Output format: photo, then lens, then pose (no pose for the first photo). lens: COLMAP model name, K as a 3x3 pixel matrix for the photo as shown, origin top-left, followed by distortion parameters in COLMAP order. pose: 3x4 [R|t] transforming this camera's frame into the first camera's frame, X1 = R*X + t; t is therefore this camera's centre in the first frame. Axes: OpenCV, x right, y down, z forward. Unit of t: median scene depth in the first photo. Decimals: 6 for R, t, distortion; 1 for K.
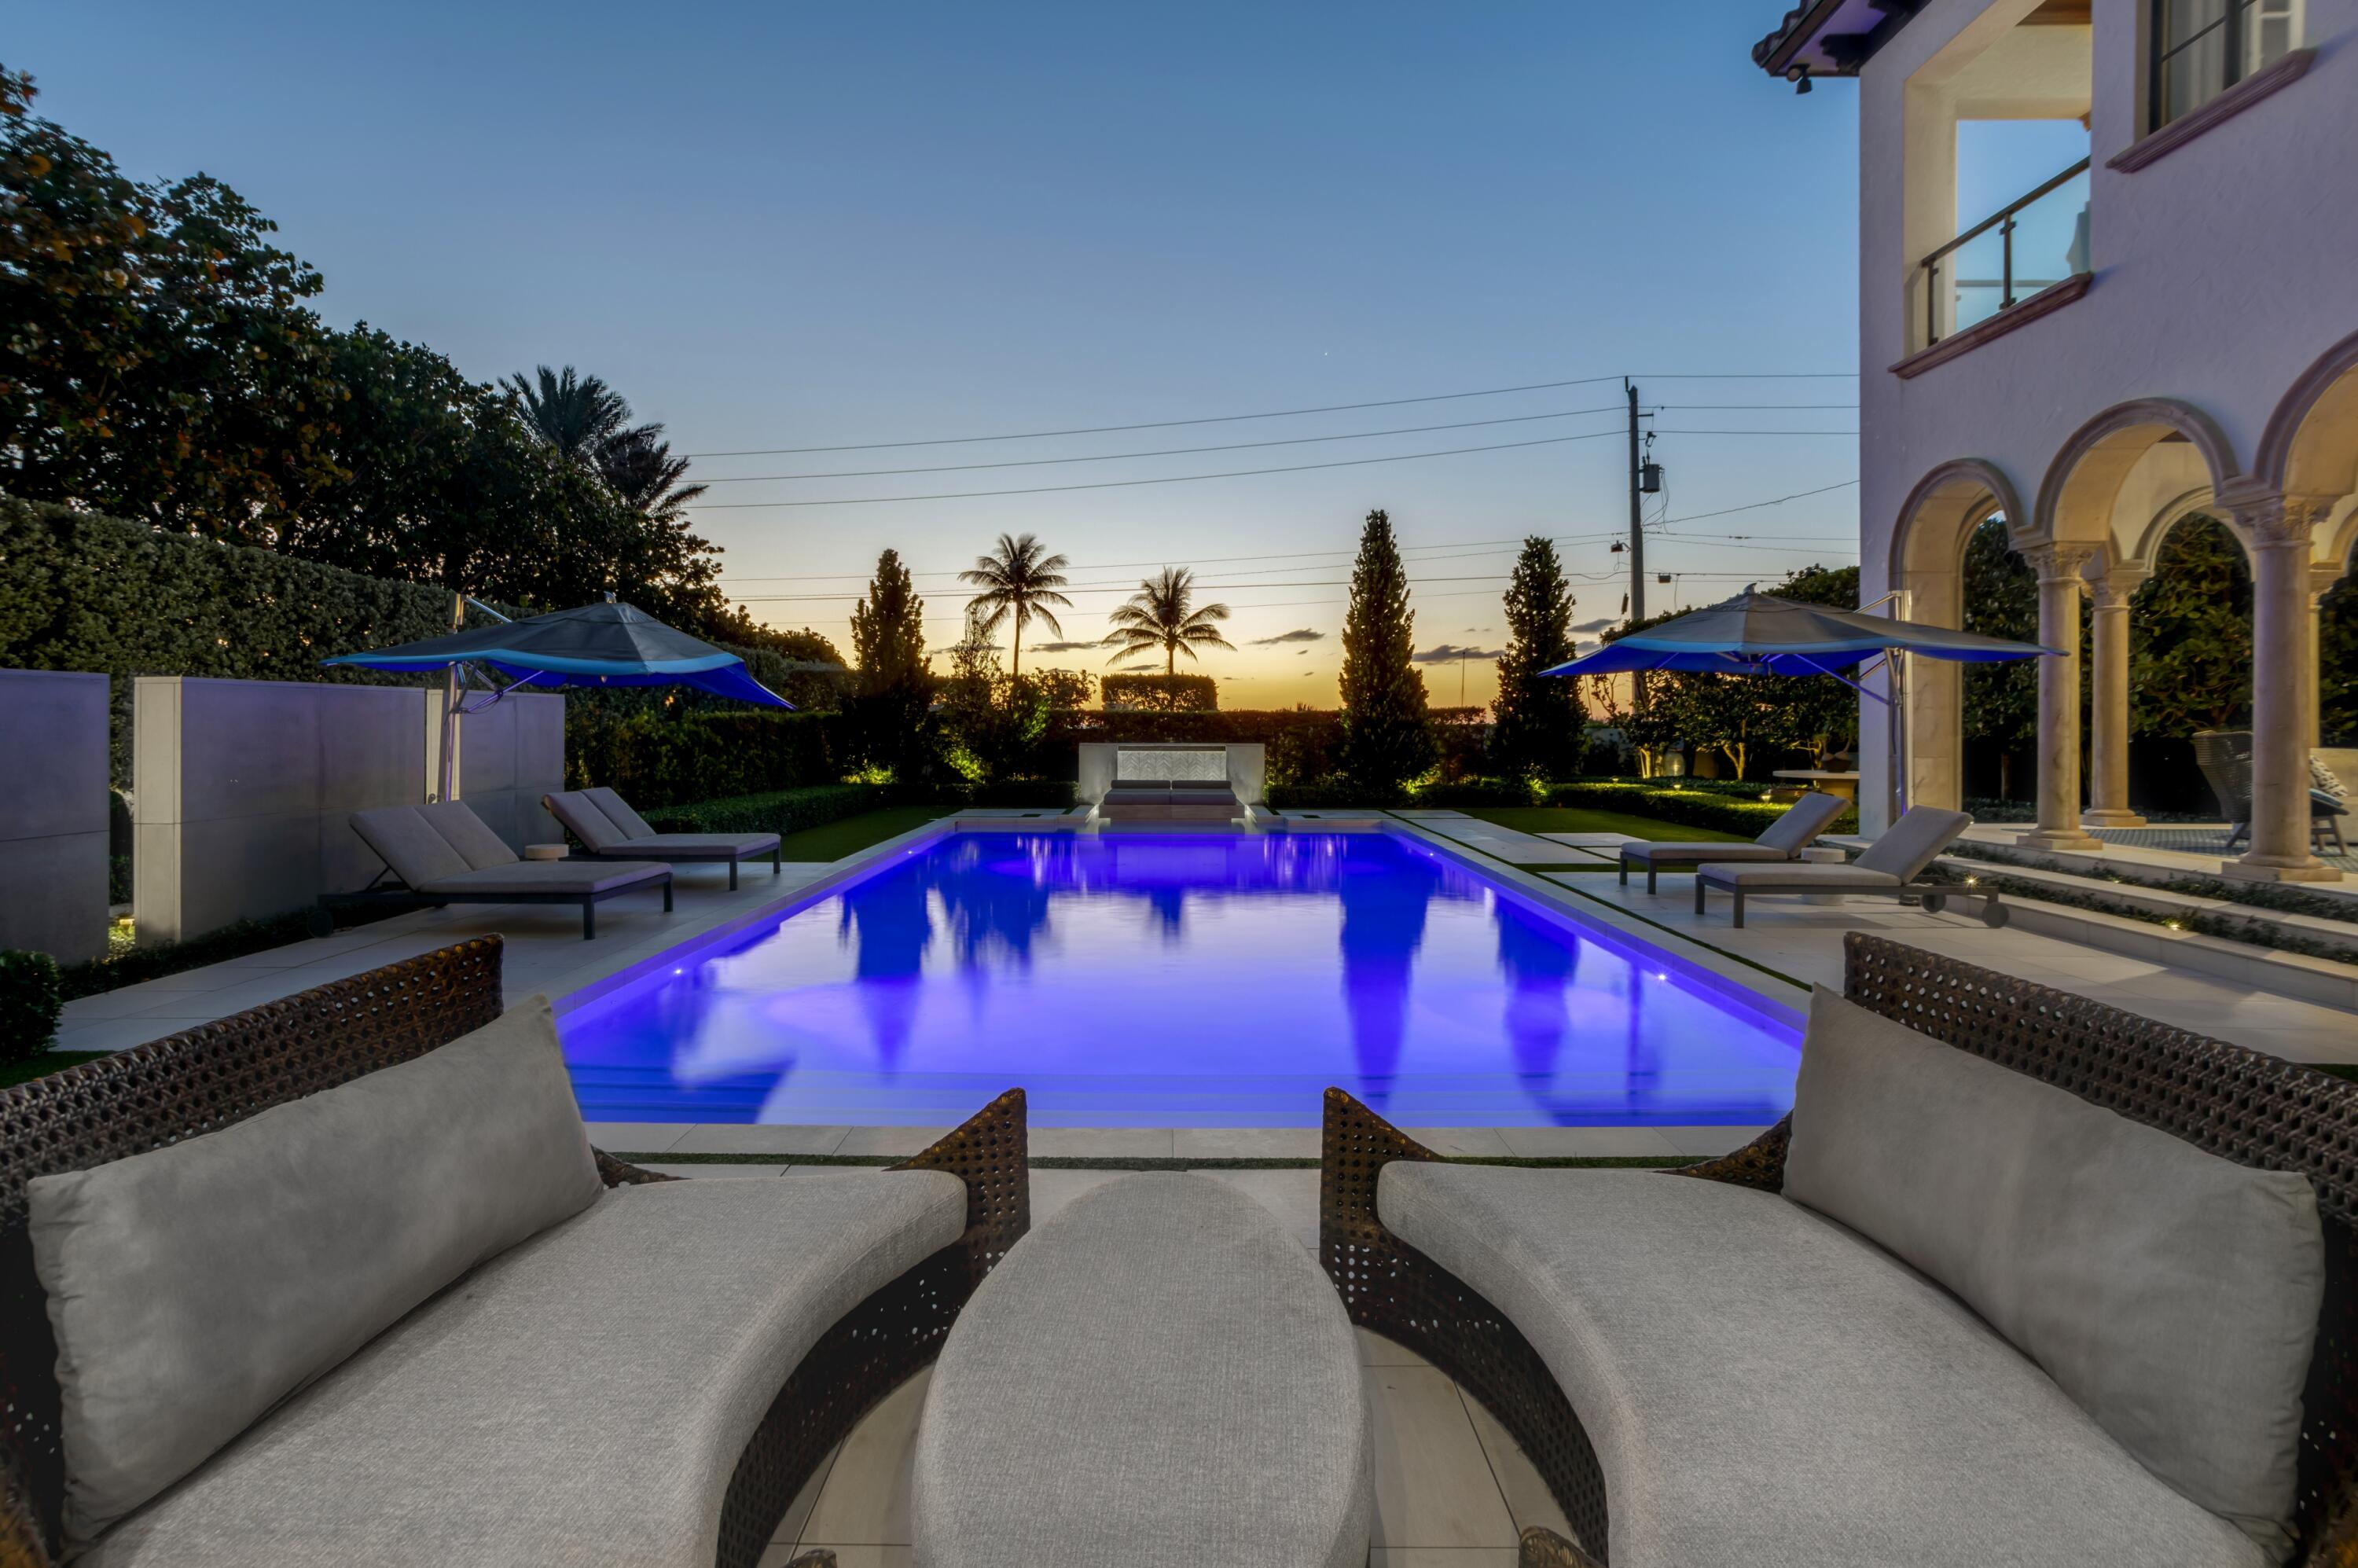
lens RADIAL K [[1157.1, 0, 1162.3], [0, 1157.1, 712.9], [0, 0, 1]] dist [-0.043714, 0.034124]
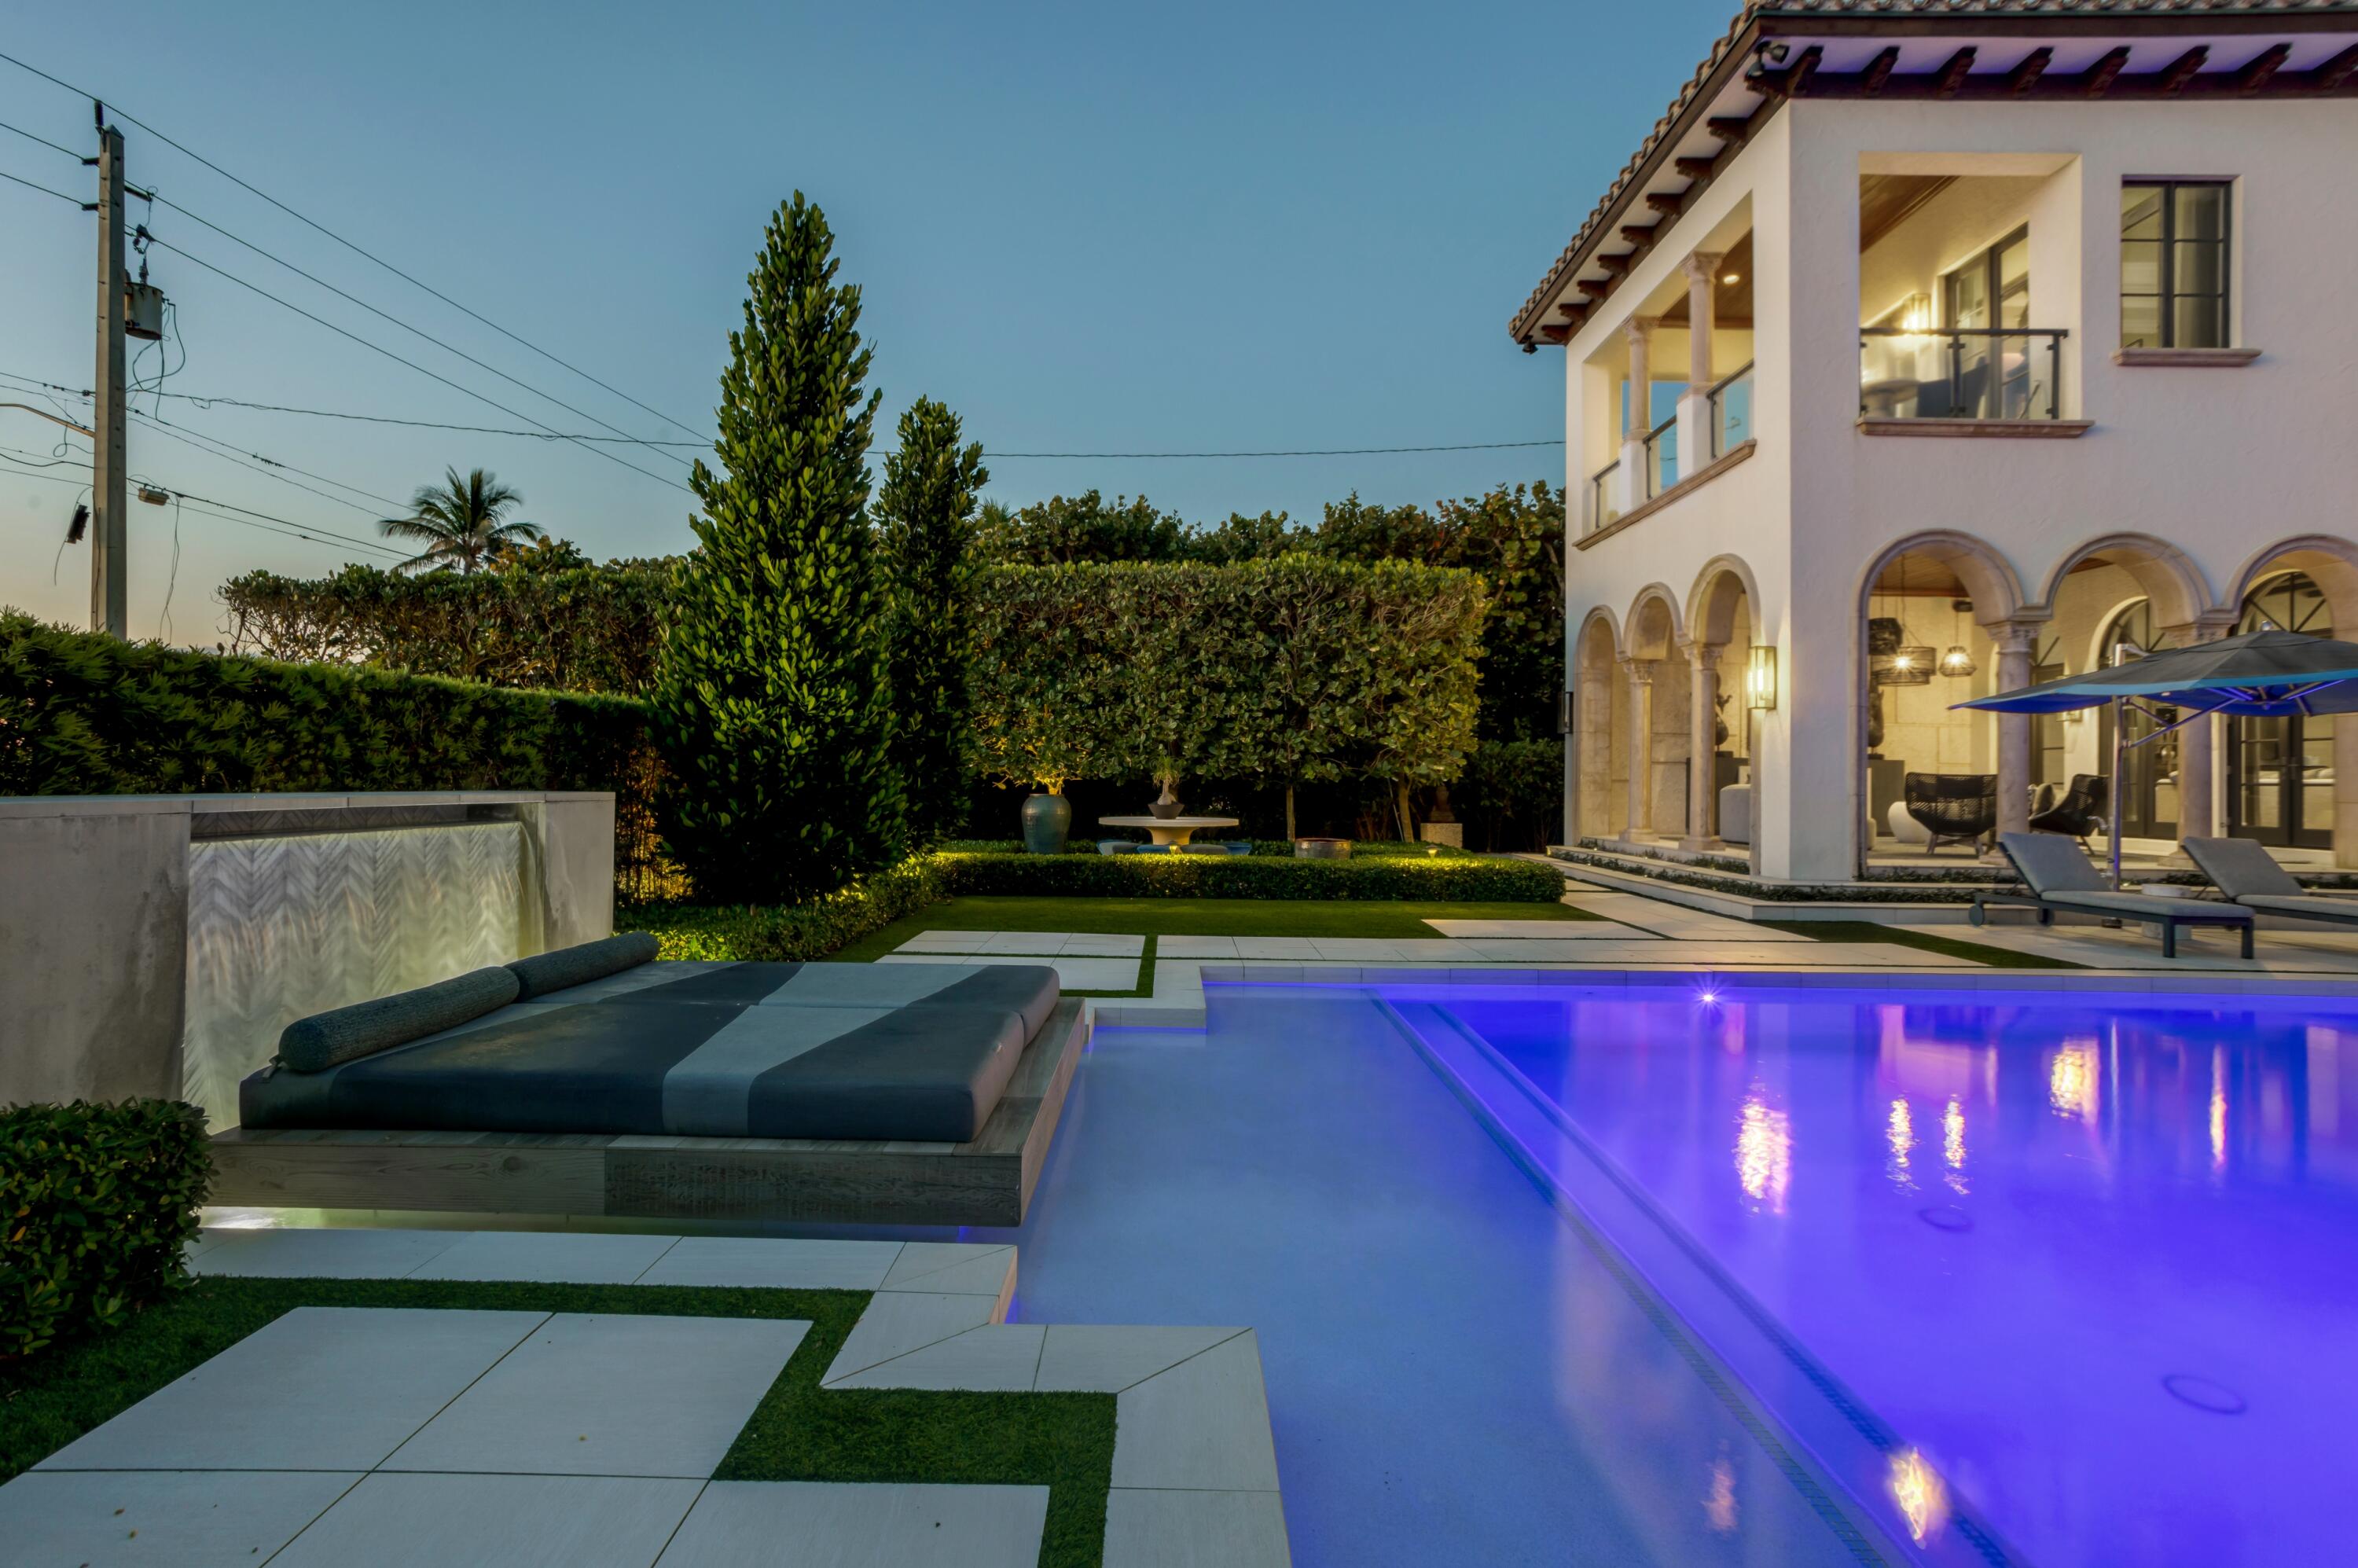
lens RADIAL K [[1110.0, 0, 1179.0], [0, 1110.0, 784.0], [0, 0, 1]] dist [-0.028754, 0.000434]
pose [[-0.008063, -0.006923, 0.999944, -0.274371], [-0.020104, 0.999775, 0.006760, 0.030860], [-0.999765, -0.020048, -0.008200, 1.332333]]
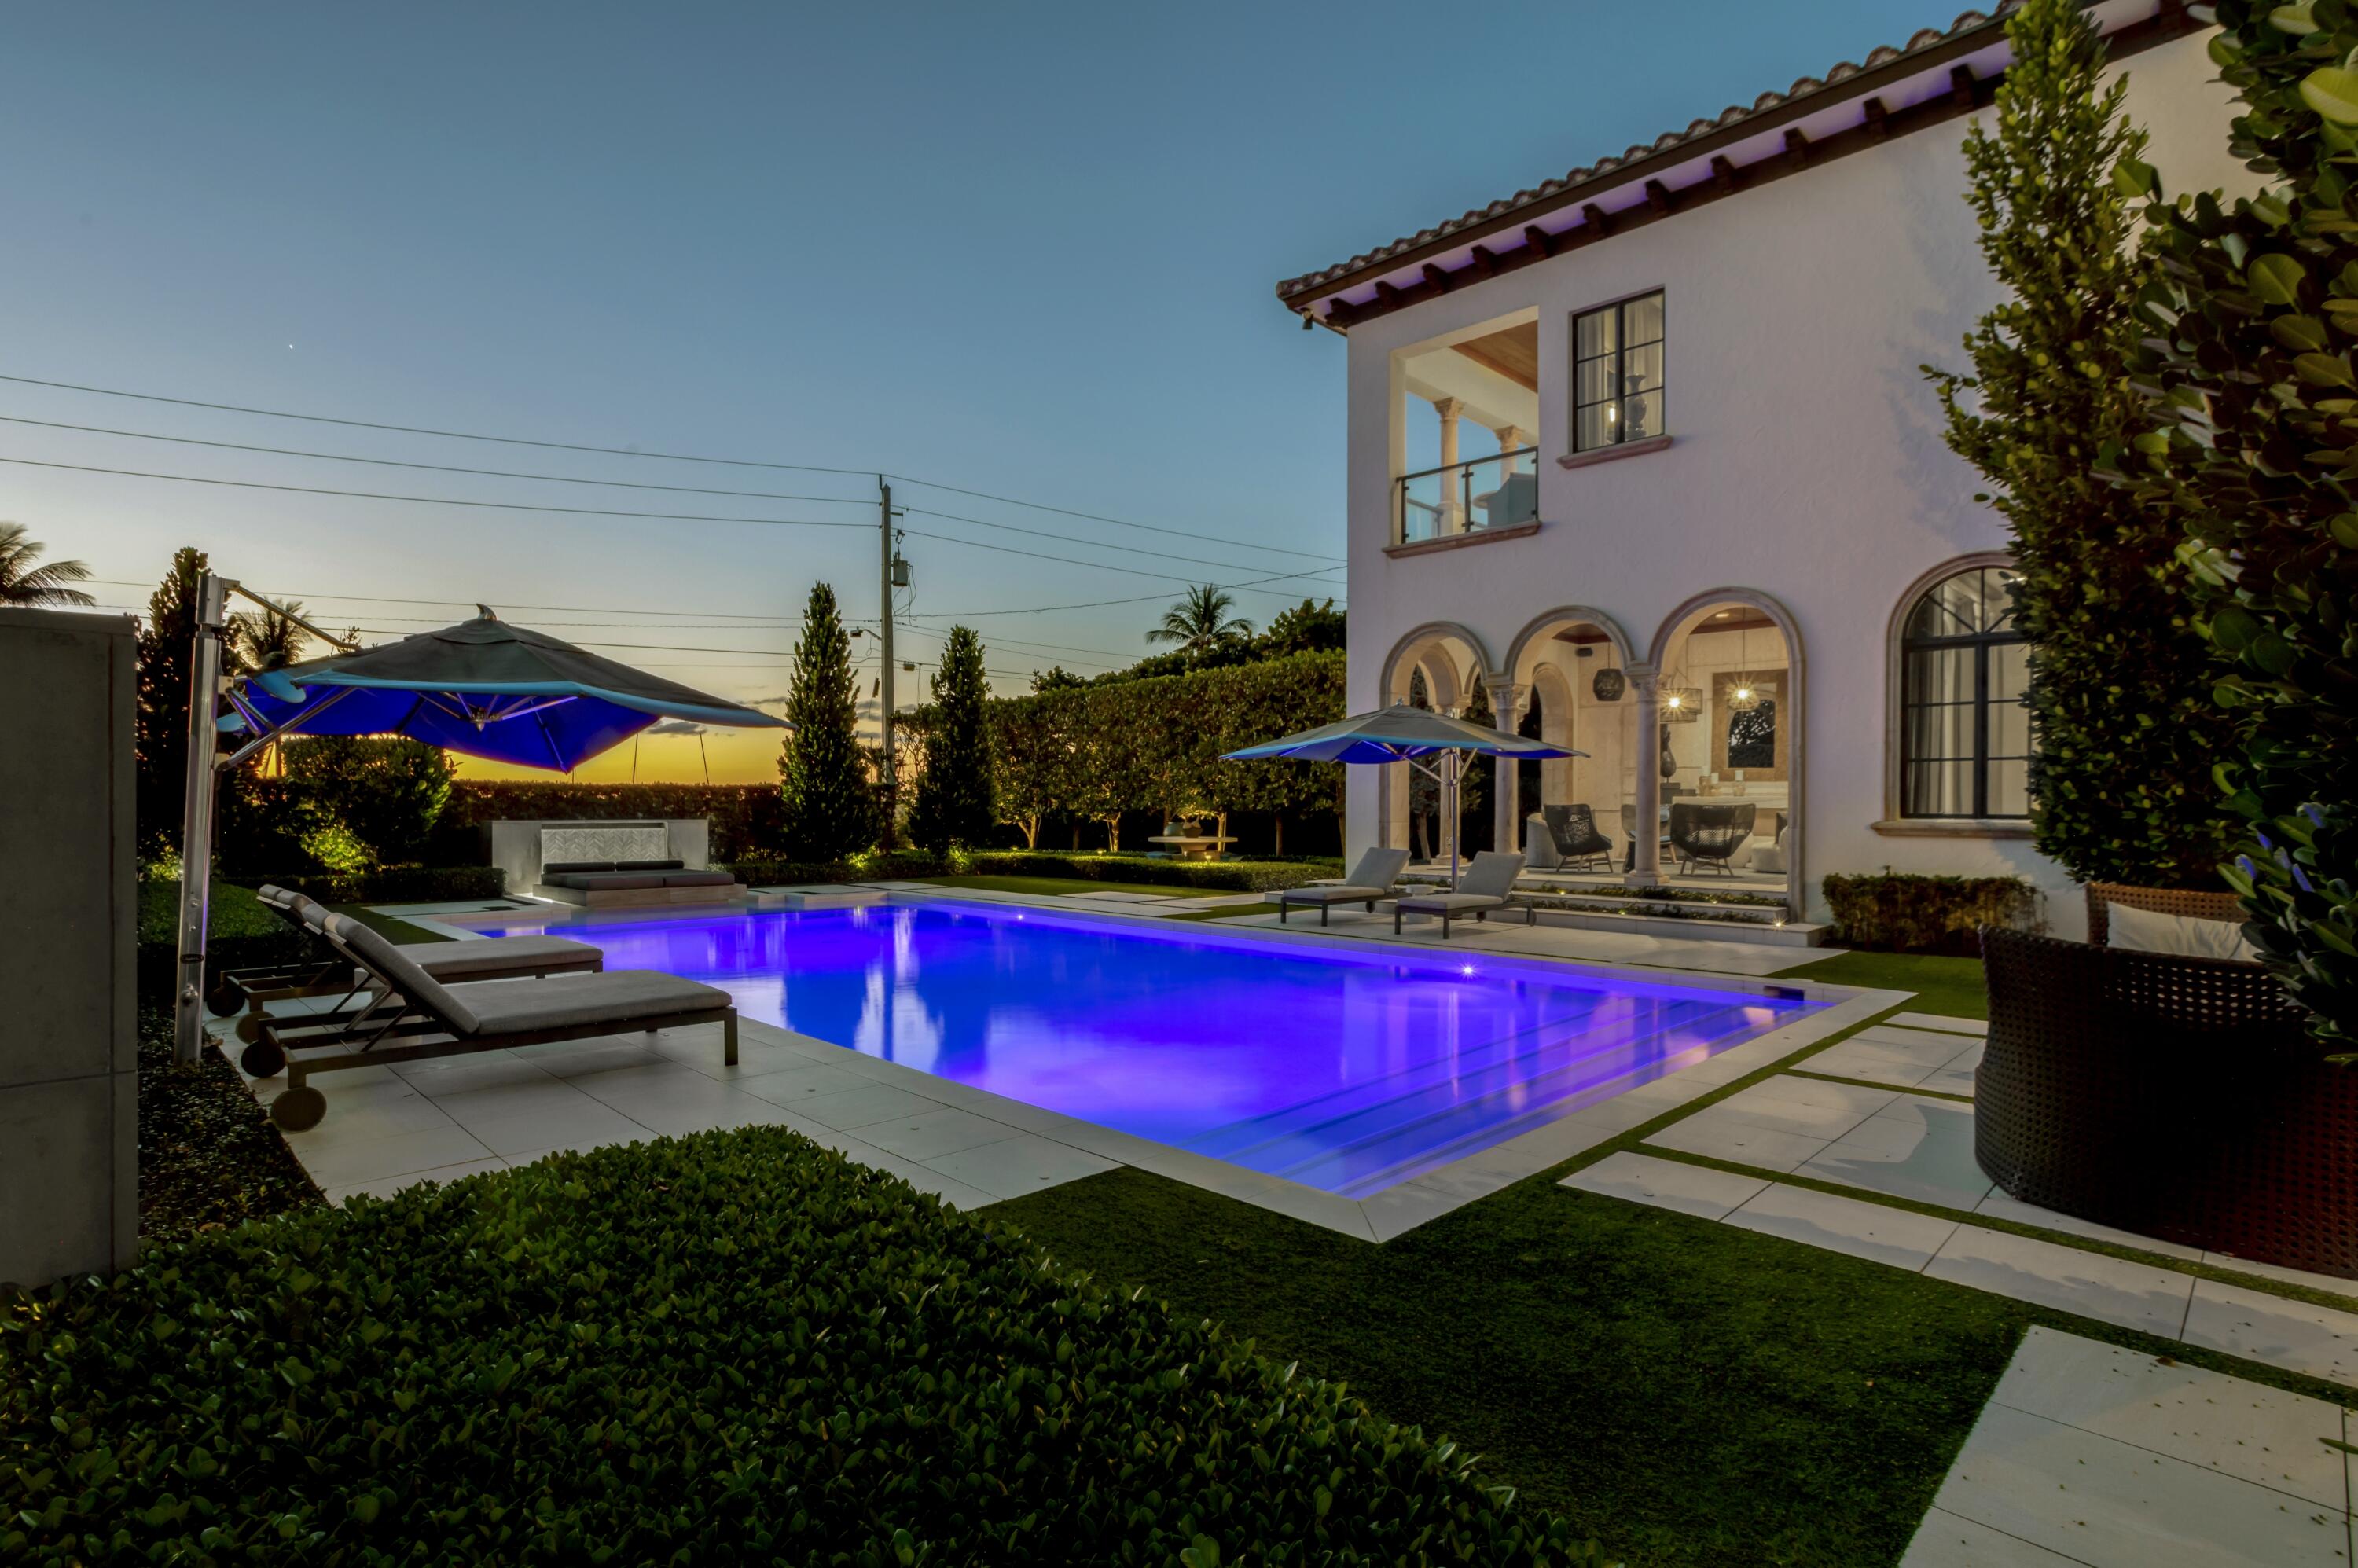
lens RADIAL K [[1156.8, 0, 1170.8], [0, 1156.8, 796.7], [0, 0, 1]] dist [-0.030771, 0.000122]
pose [[0.697905, 0.003583, 0.716182, -0.470164], [-0.007628, 0.999968, 0.002431, 0.004860], [-0.716150, -0.007160, 0.697909, 0.148796]]
